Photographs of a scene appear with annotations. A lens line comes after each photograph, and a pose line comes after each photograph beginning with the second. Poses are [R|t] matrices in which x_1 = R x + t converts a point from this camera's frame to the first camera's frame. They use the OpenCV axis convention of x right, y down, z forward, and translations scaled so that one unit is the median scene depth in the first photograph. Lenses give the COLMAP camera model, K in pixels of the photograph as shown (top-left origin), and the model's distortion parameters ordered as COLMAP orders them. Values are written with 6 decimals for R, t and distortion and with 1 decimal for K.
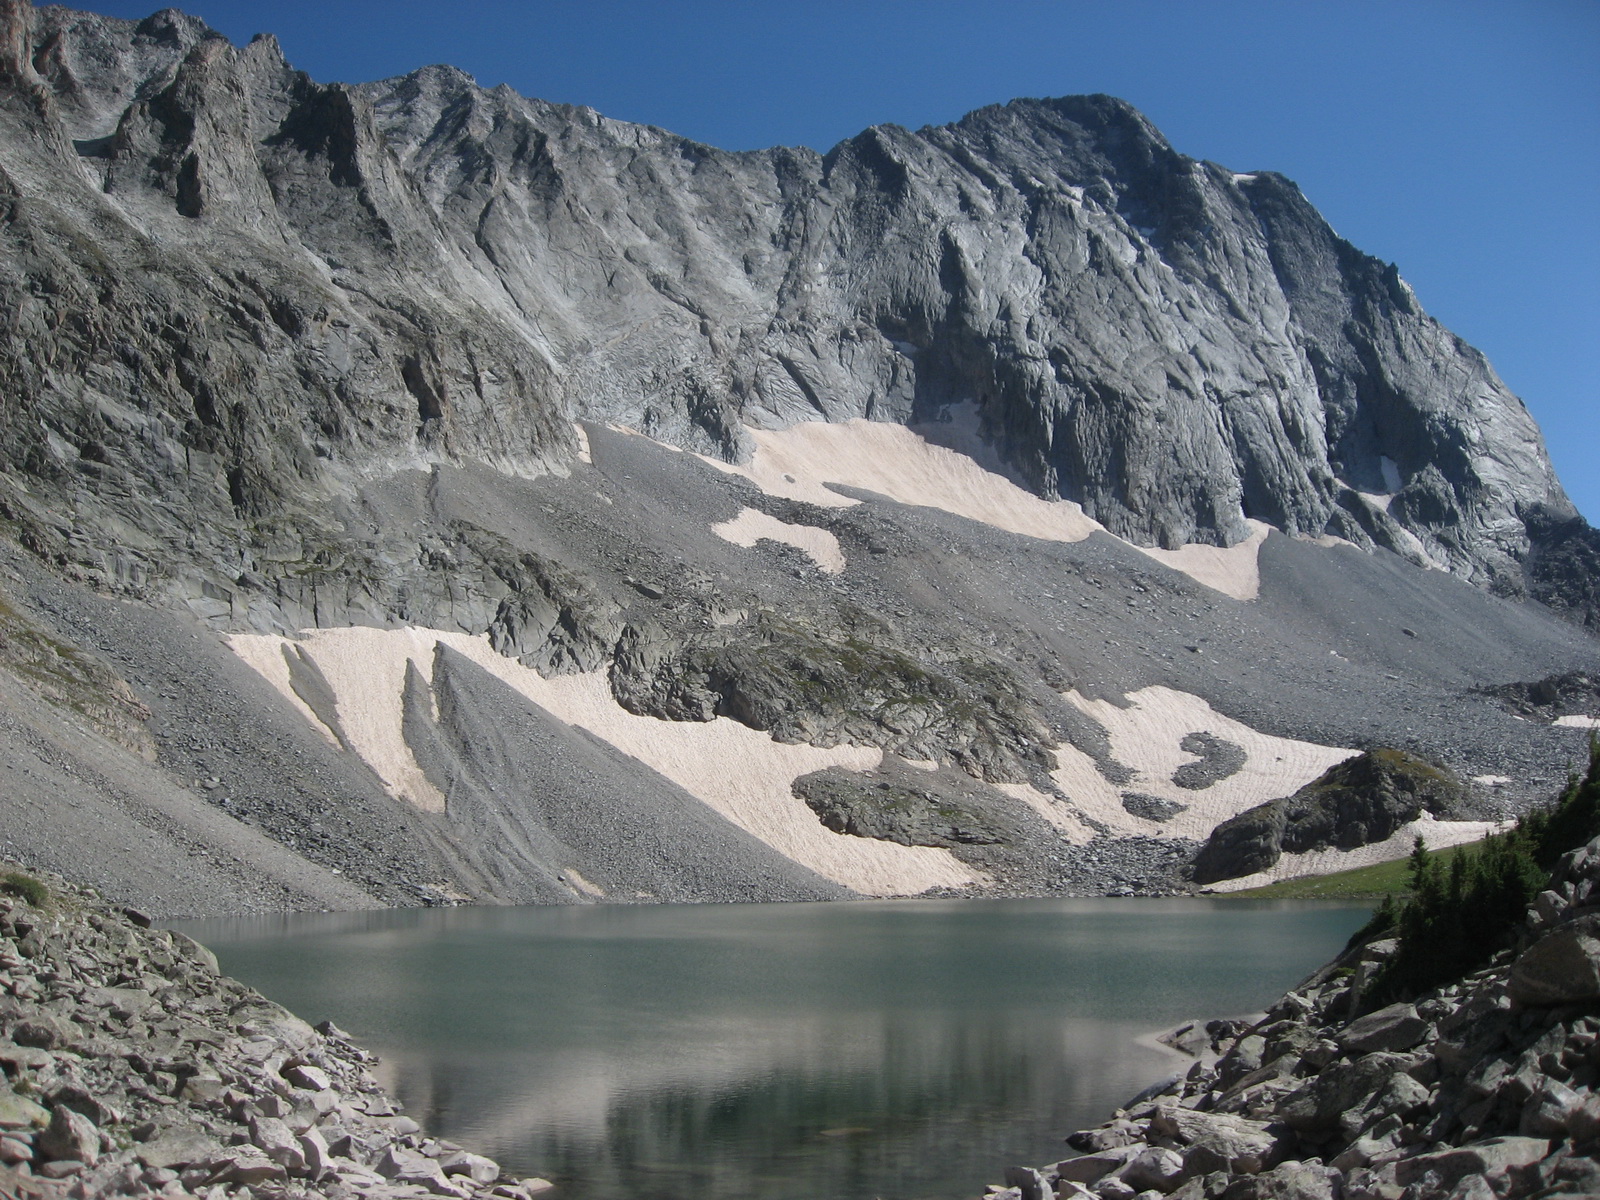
lens RADIAL K [[1683.3, 0, 798.4], [0, 1683.3, 590.8], [0, 0, 1]] dist [-0.119191, 0.000000]
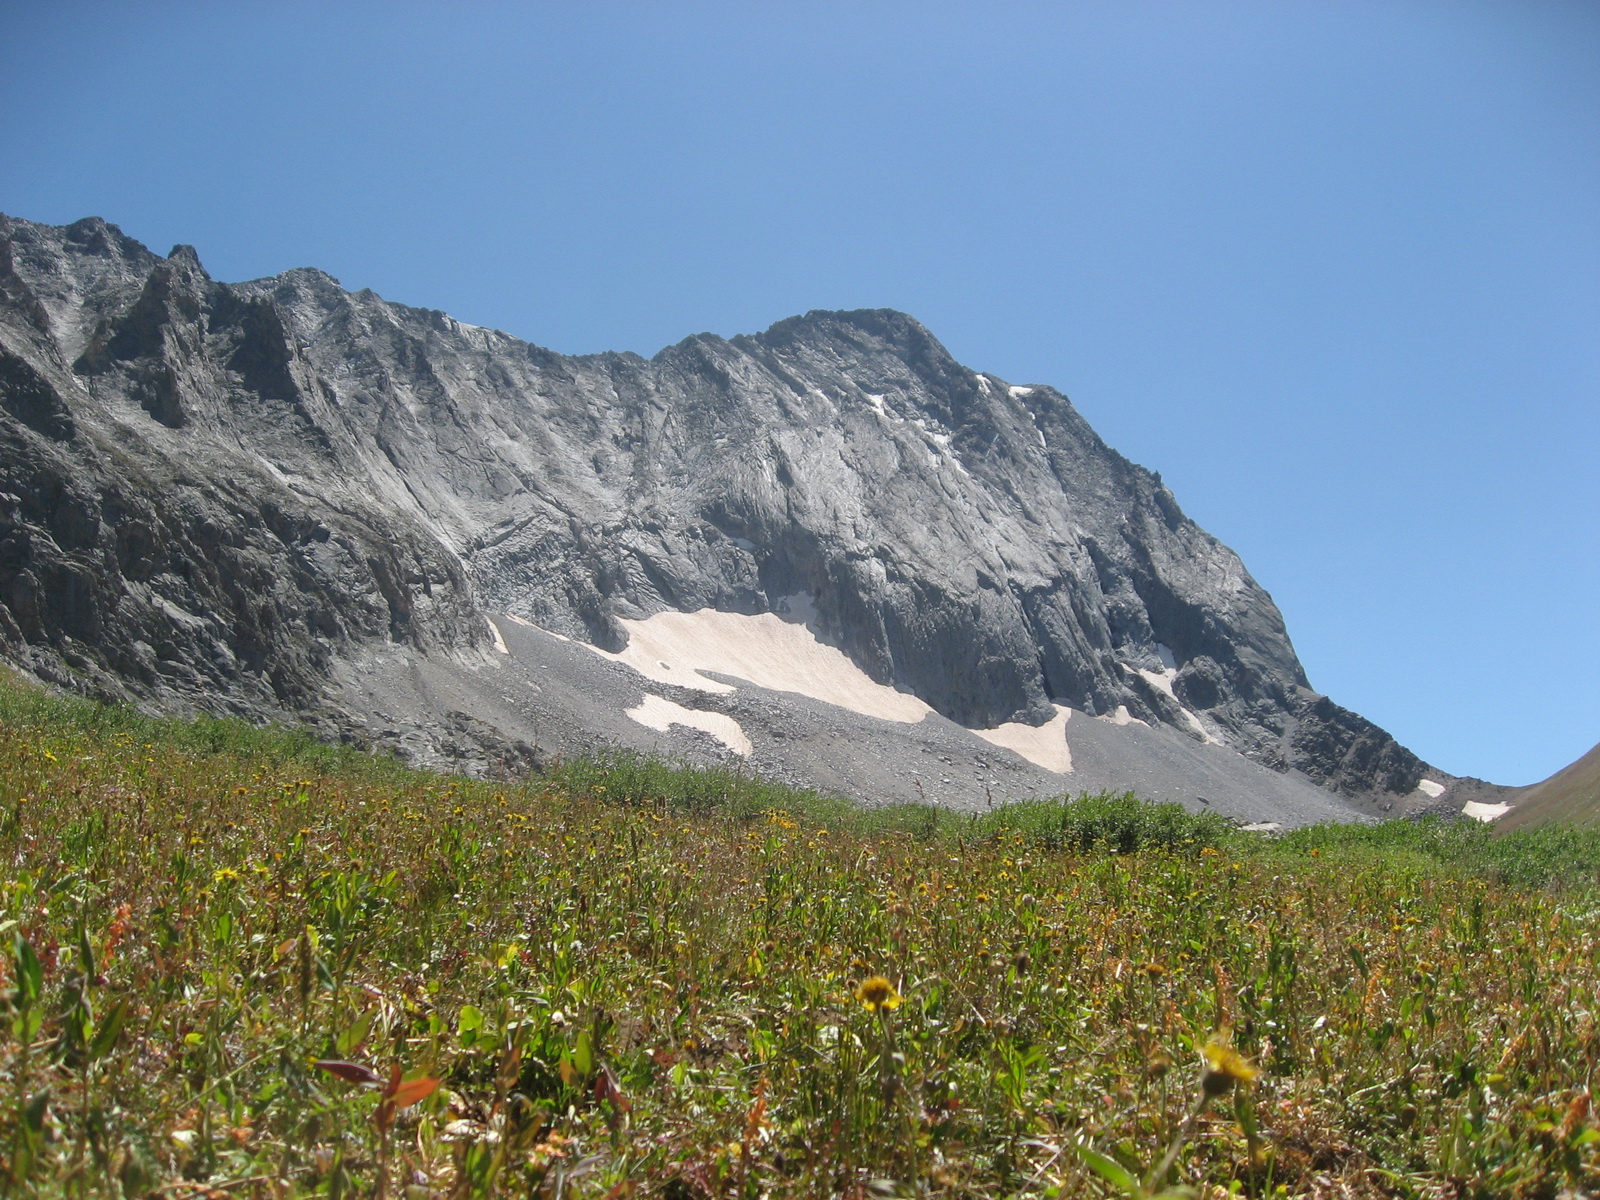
lens RADIAL K [[1683.3, 0, 801.9], [0, 1683.3, 604.7], [0, 0, 1]] dist [-0.119191, 0.000000]
pose [[0.984063, 0.012794, 0.177359, -0.109989], [0.002970, 0.996087, -0.088330, -0.008229], [-0.177795, 0.087449, 0.980174, -0.103006]]
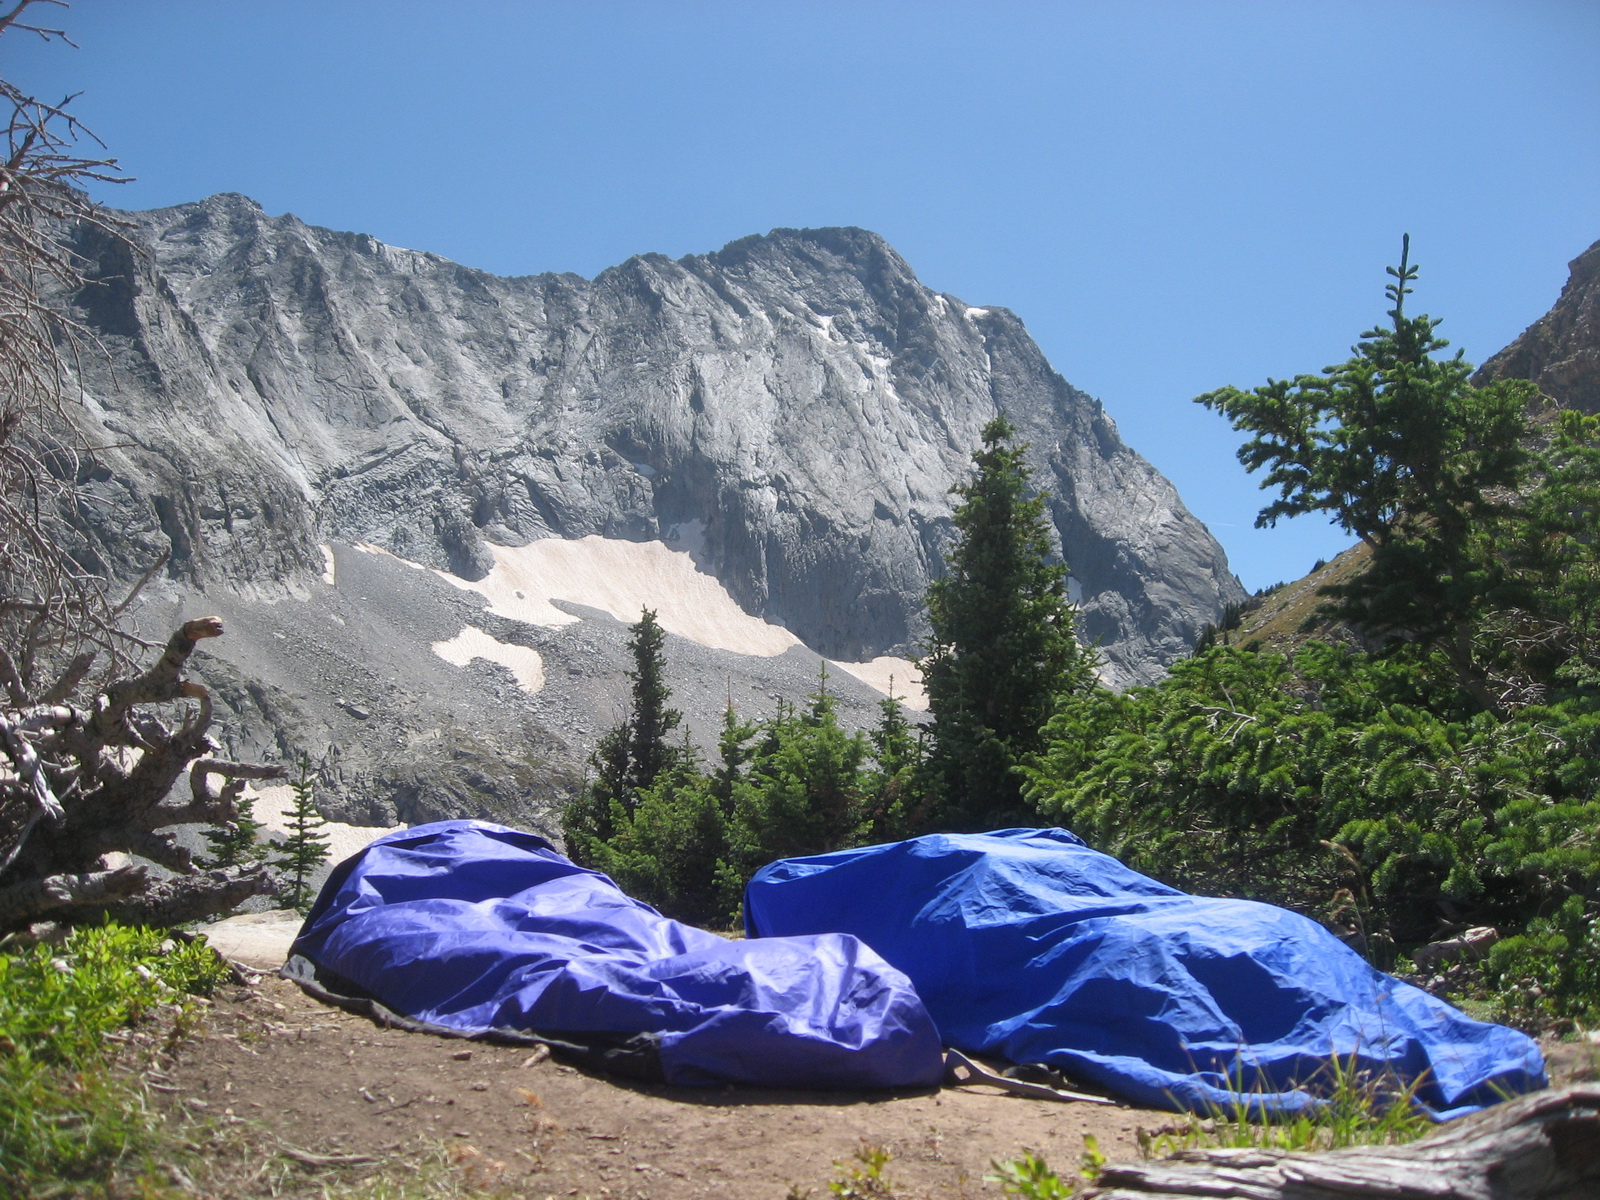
lens RADIAL K [[1683.3, 0, 804.4], [0, 1683.3, 597.3], [0, 0, 1]] dist [-0.119191, 0.000000]
pose [[0.994450, 0.025219, 0.102147, 0.066993], [-0.022185, 0.999281, -0.030731, -0.033595], [-0.102848, 0.028294, 0.994295, -0.133083]]
